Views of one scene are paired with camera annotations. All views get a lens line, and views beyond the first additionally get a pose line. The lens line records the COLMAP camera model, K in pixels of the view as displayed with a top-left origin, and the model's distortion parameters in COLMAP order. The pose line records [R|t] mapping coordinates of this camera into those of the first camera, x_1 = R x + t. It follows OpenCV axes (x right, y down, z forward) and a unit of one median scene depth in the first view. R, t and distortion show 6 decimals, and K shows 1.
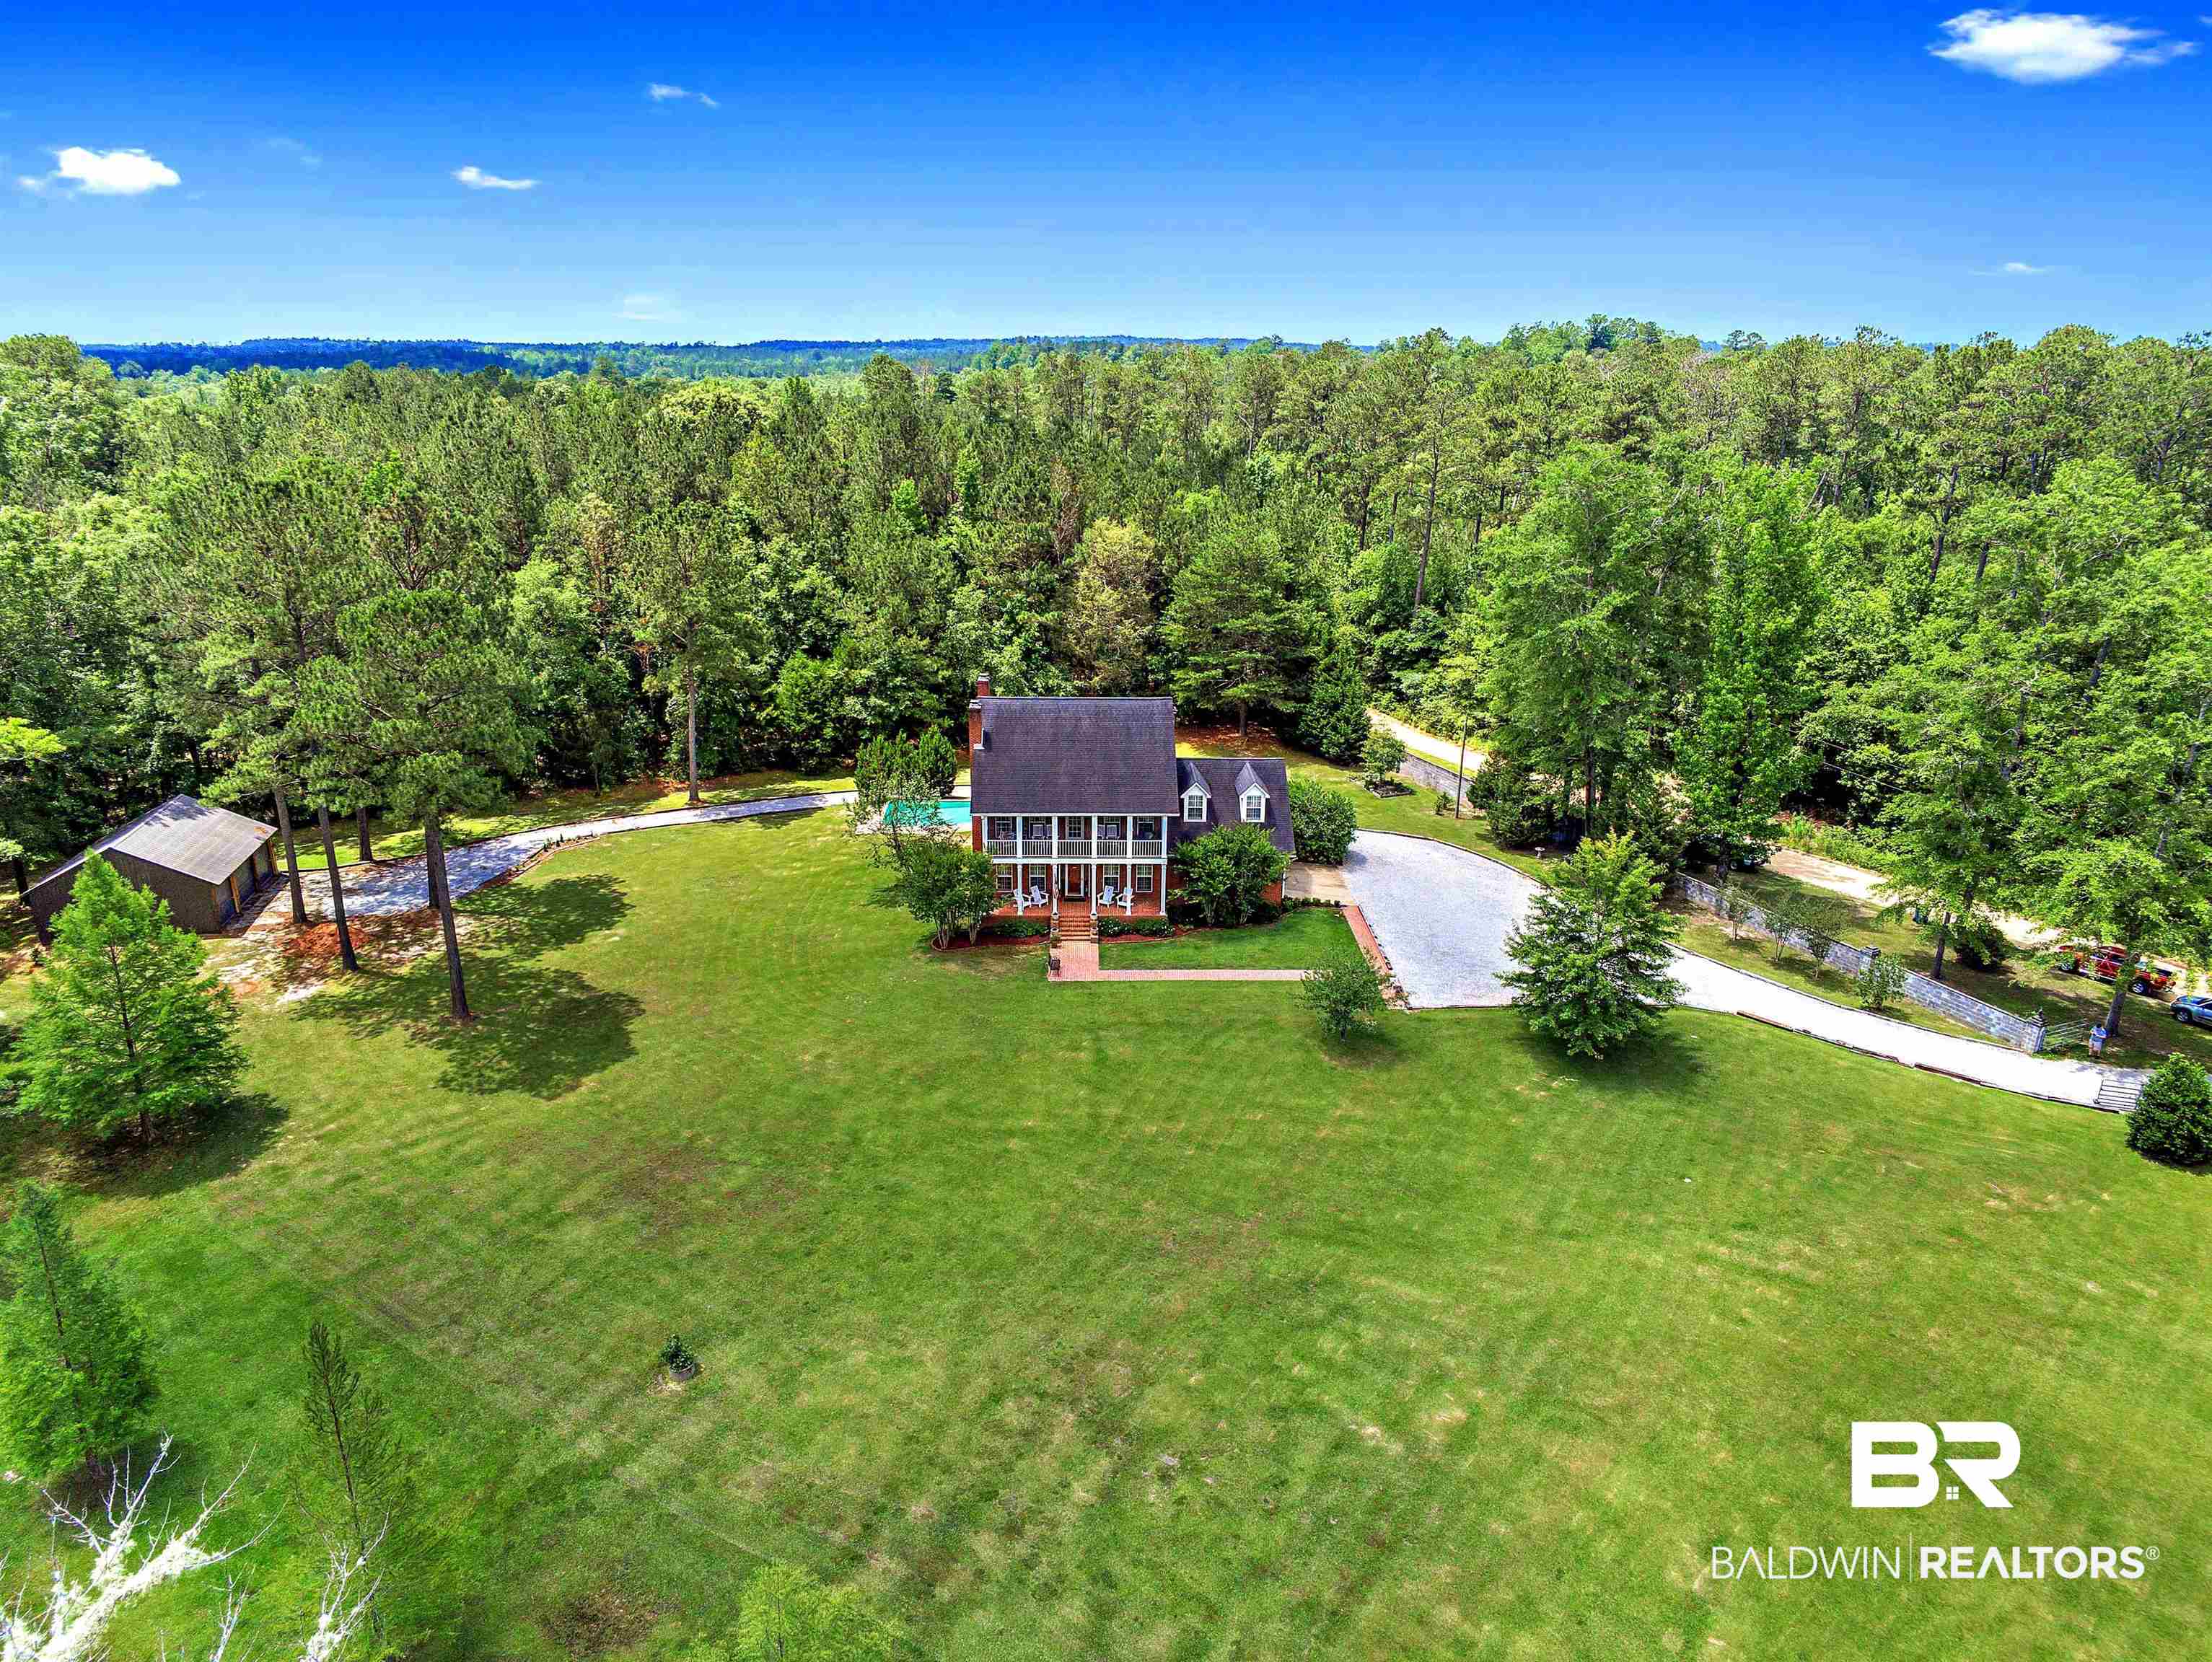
lens RADIAL K [[1390.7, 0, 1106.0], [0, 1390.7, 831.0], [0, 0, 1]] dist [-0.045296, 0.007202]
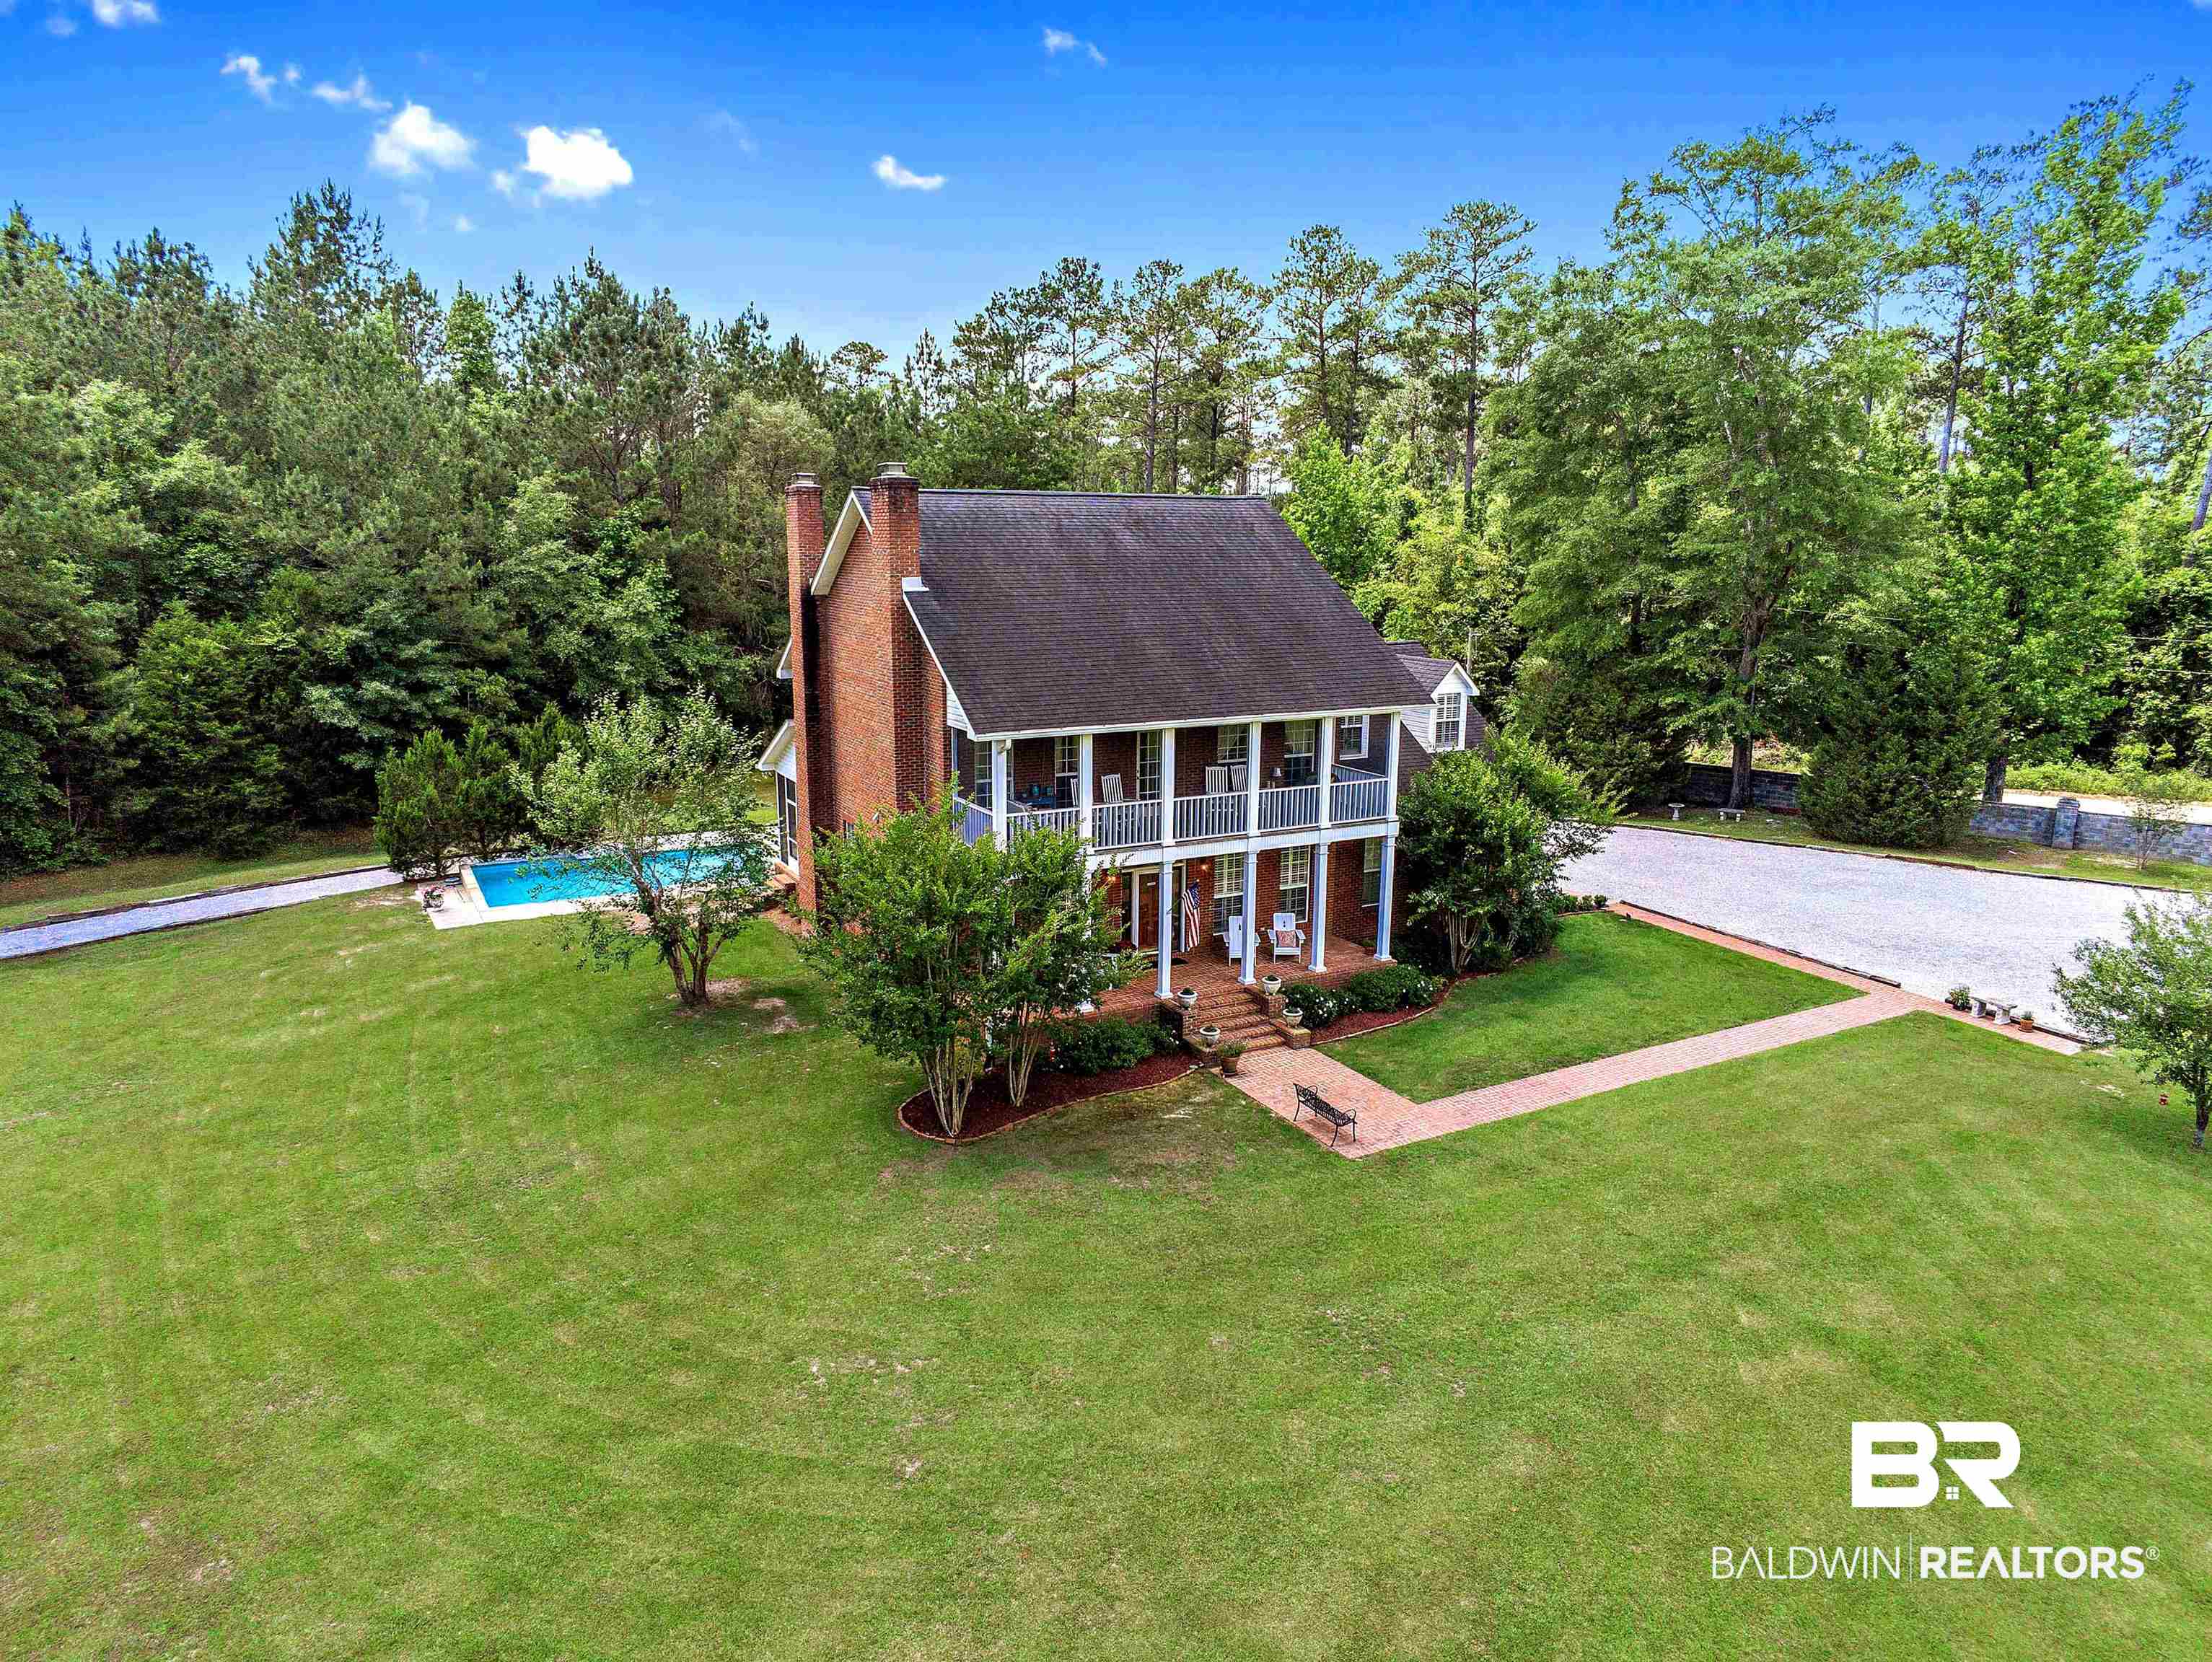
lens RADIAL K [[1390.7, 0, 1106.0], [0, 1390.7, 831.0], [0, 0, 1]] dist [-0.045296, 0.007202]
pose [[0.875128, -0.087032, 0.476001, -0.200558], [0.138718, 0.987528, -0.074473, 0.031506], [-0.463582, 0.131203, 0.876286, 0.526006]]
